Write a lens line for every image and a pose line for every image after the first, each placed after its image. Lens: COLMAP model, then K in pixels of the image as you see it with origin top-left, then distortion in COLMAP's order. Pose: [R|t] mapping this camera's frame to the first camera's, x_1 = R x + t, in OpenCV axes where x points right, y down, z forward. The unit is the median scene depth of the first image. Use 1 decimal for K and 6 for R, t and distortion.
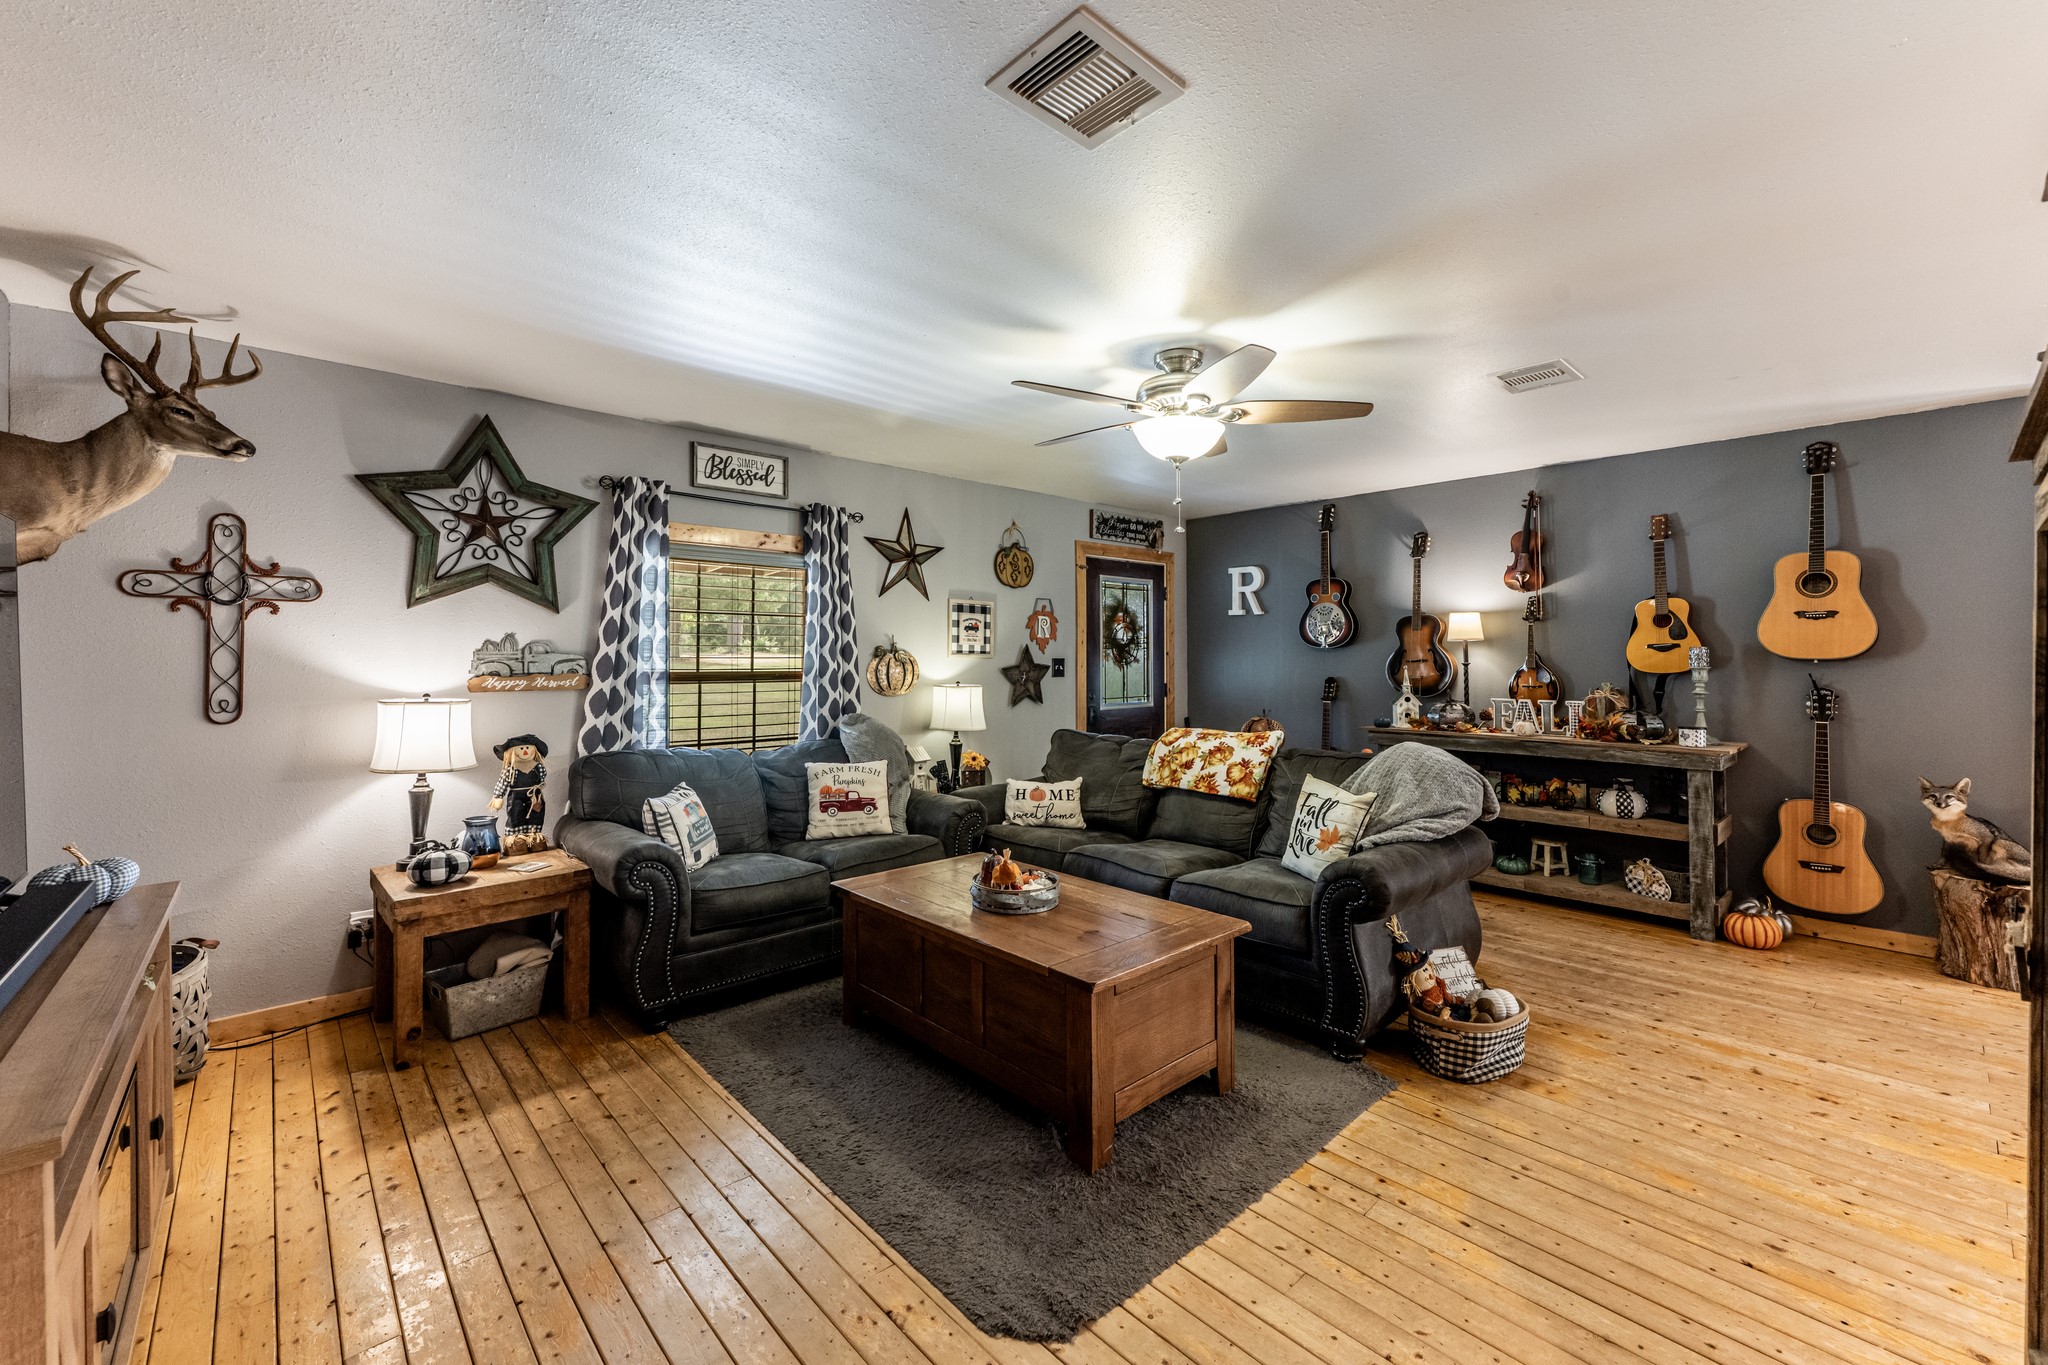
lens RADIAL K [[829.3, 0, 1036.2], [0, 829.3, 648.0], [0, 0, 1]] dist [-0.002543, 0.000112]
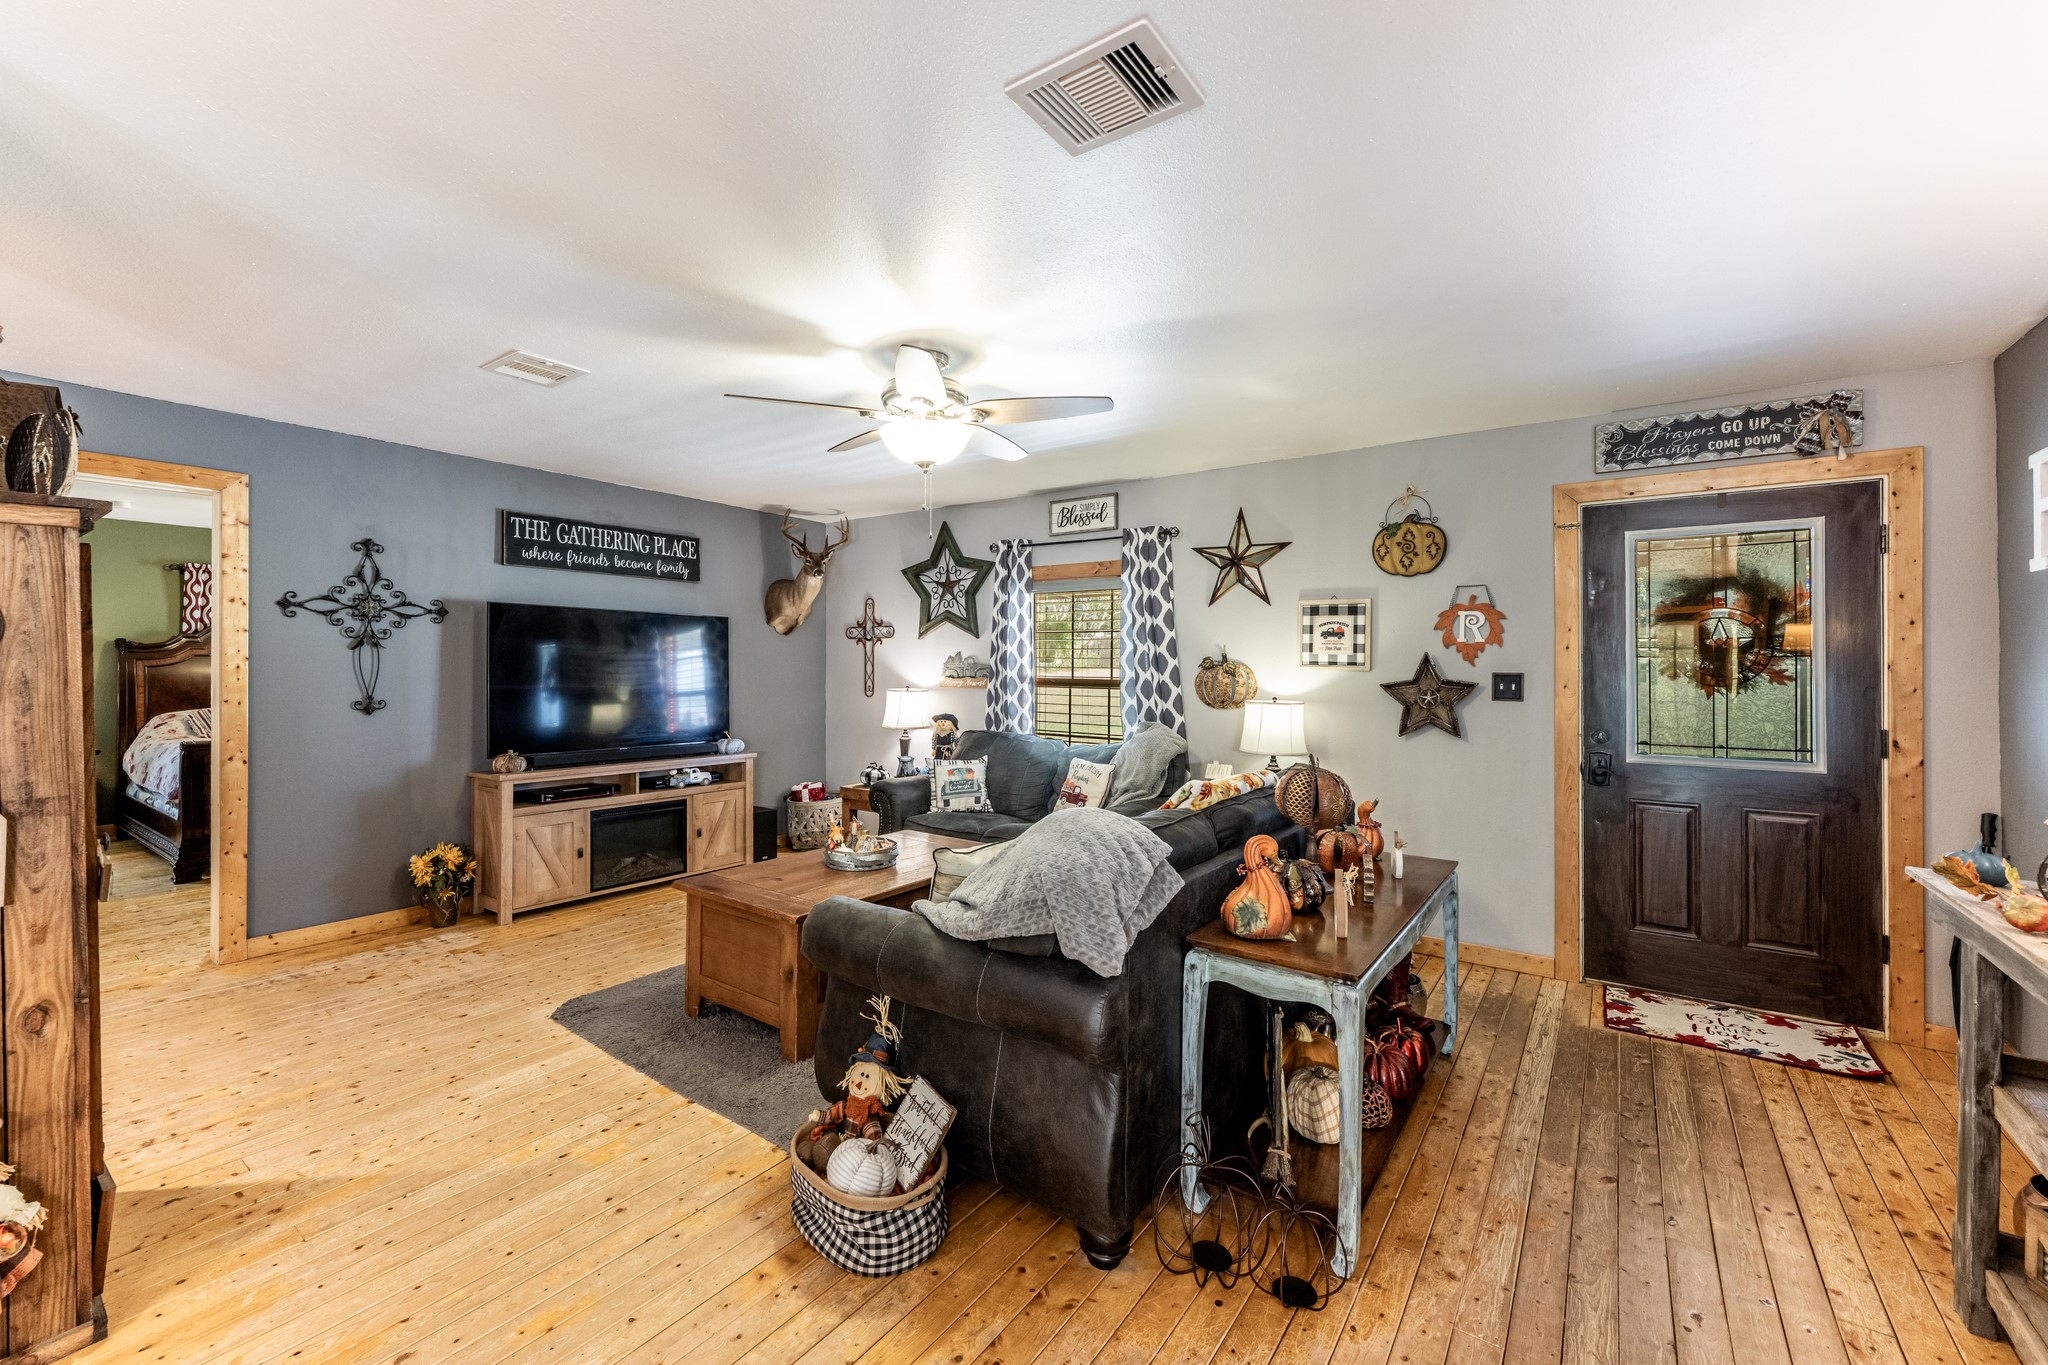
lens RADIAL K [[829.3, 0, 985.1], [0, 829.3, 667.1], [0, 0, 1]] dist [-0.002543, 0.000112]
pose [[0.172857, 0.002720, -0.984943, 1.035349], [0.002535, 0.999992, 0.003207, 0.008046], [0.984944, -0.003052, 0.172848, 0.815326]]
